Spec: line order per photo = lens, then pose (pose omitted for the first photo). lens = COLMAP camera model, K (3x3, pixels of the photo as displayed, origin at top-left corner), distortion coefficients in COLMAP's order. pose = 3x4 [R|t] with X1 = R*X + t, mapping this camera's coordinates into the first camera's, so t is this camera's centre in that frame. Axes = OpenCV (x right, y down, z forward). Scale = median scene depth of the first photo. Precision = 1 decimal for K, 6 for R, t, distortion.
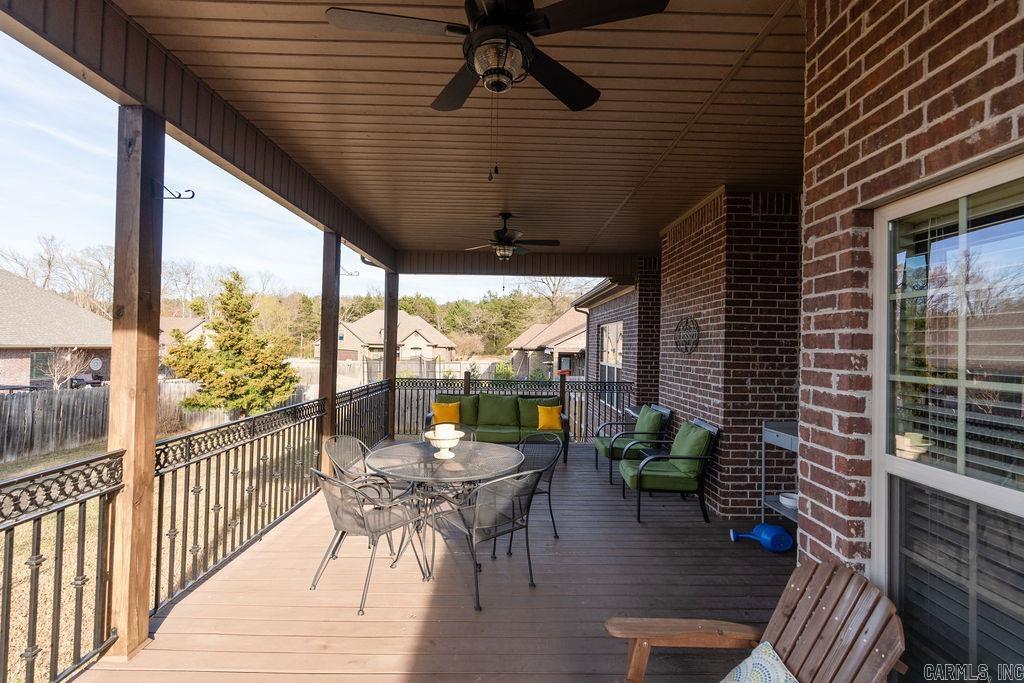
lens RADIAL K [[456.1, 0, 513.8], [0, 456.1, 342.5], [0, 0, 1]] dist [-0.001738, 0.000038]
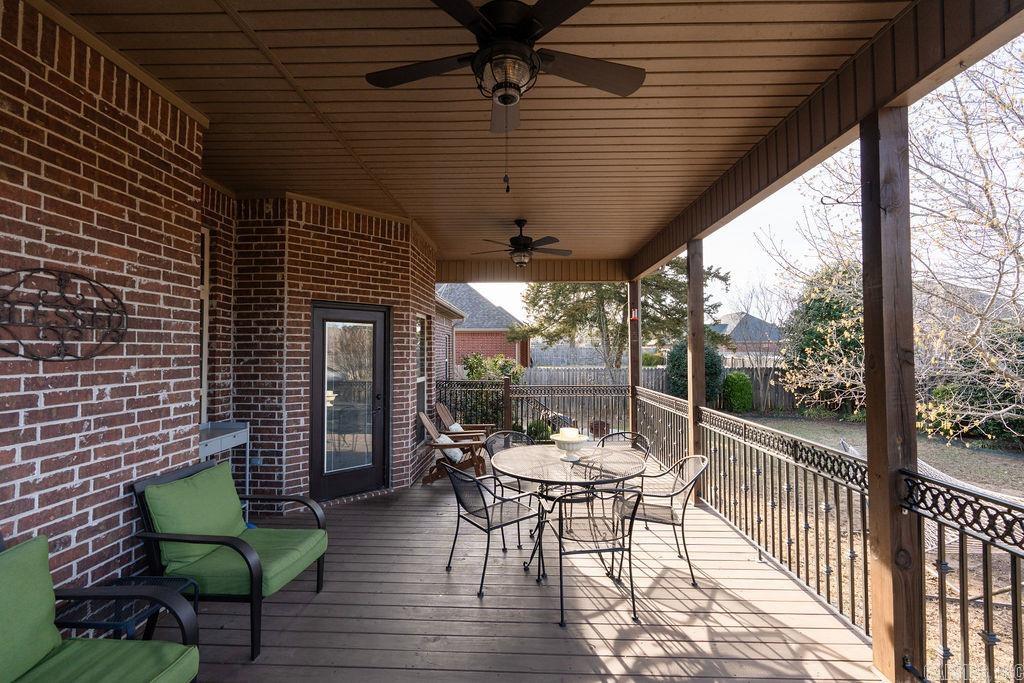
lens RADIAL K [[456.1, 0, 509.6], [0, 456.1, 339.8], [0, 0, 1]] dist [-0.001738, 0.000038]
pose [[-0.999087, -0.019453, 0.038036, -0.060932], [-0.020956, 0.998999, -0.039524, 0.021937], [-0.037229, -0.040285, -0.998494, 1.728080]]
